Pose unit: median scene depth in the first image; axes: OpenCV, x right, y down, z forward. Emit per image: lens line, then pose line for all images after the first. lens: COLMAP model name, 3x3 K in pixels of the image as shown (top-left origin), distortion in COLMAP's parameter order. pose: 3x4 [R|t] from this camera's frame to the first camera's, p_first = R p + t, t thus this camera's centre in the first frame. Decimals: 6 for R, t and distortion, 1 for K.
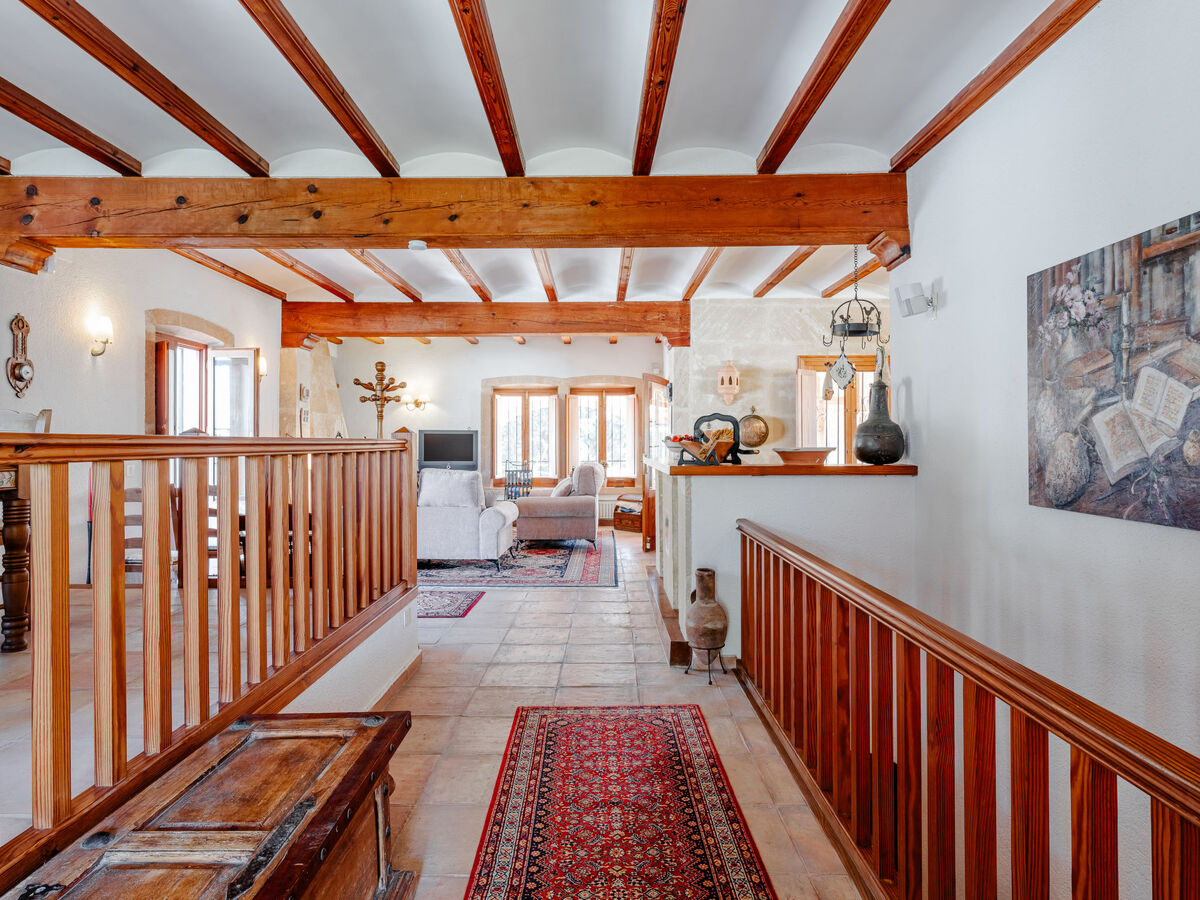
lens RADIAL K [[737.2, 0, 603.7], [0, 737.2, 428.1], [0, 0, 1]] dist [-0.014477, 0.011840]
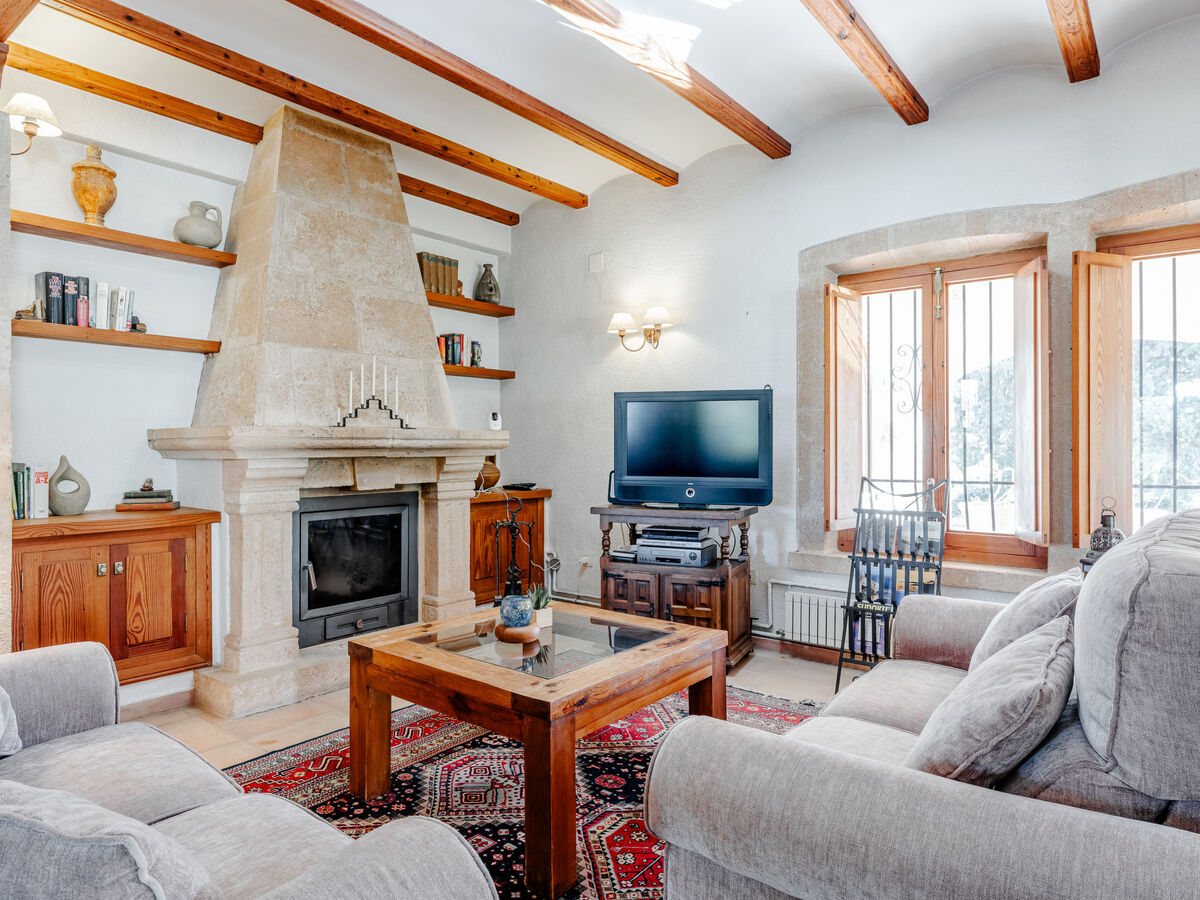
lens RADIAL K [[737.2, 0, 595.2], [0, 737.2, 439.7], [0, 0, 1]] dist [-0.014477, 0.011840]
pose [[0.779822, -0.004435, -0.625986, -0.050444], [0.010945, 0.999919, 0.006550, 0.060979], [0.625906, -0.011959, 0.779807, 1.766295]]
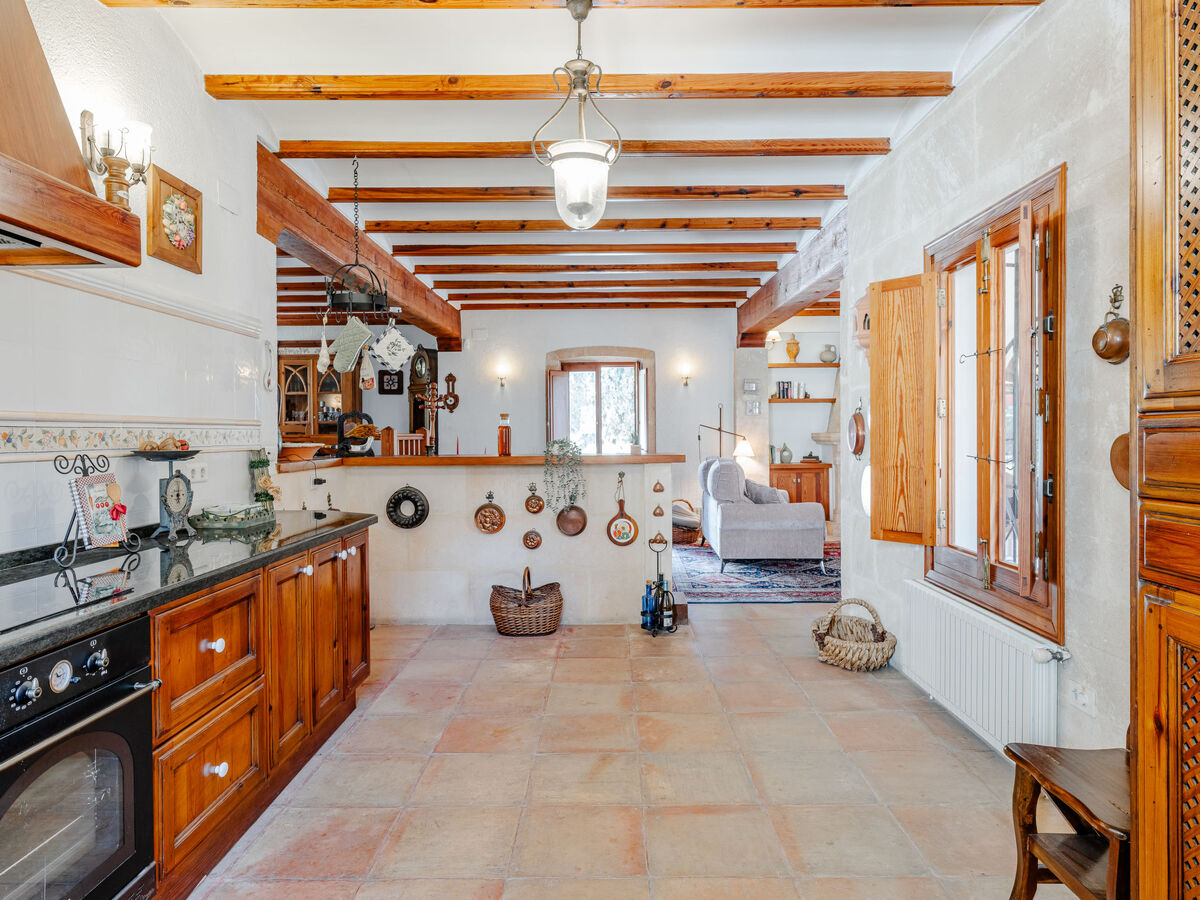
lens RADIAL K [[737.2, 0, 609.5], [0, 737.2, 443.3], [0, 0, 1]] dist [-0.014477, 0.011840]
pose [[-0.013749, 0.020283, -0.999700, 1.375181], [0.024361, 0.999504, 0.019944, 0.017894], [0.999609, -0.024079, -0.014236, 1.497645]]
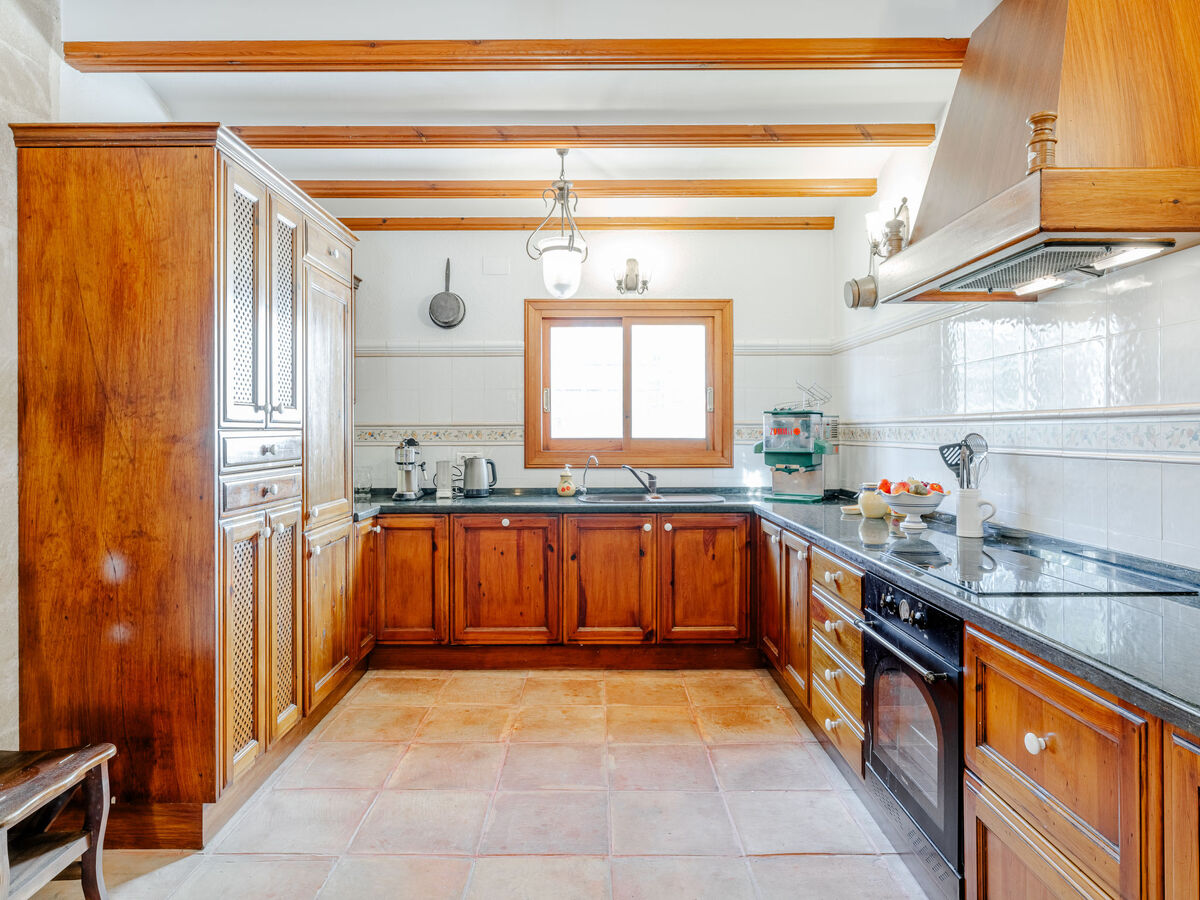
lens RADIAL K [[737.2, 0, 594.6], [0, 737.2, 431.2], [0, 0, 1]] dist [-0.014477, 0.011840]
pose [[0.004238, 0.004627, 0.999980, 0.502796], [-0.017428, 0.999838, -0.004552, 0.020020], [-0.999839, -0.017408, 0.004318, 1.432216]]
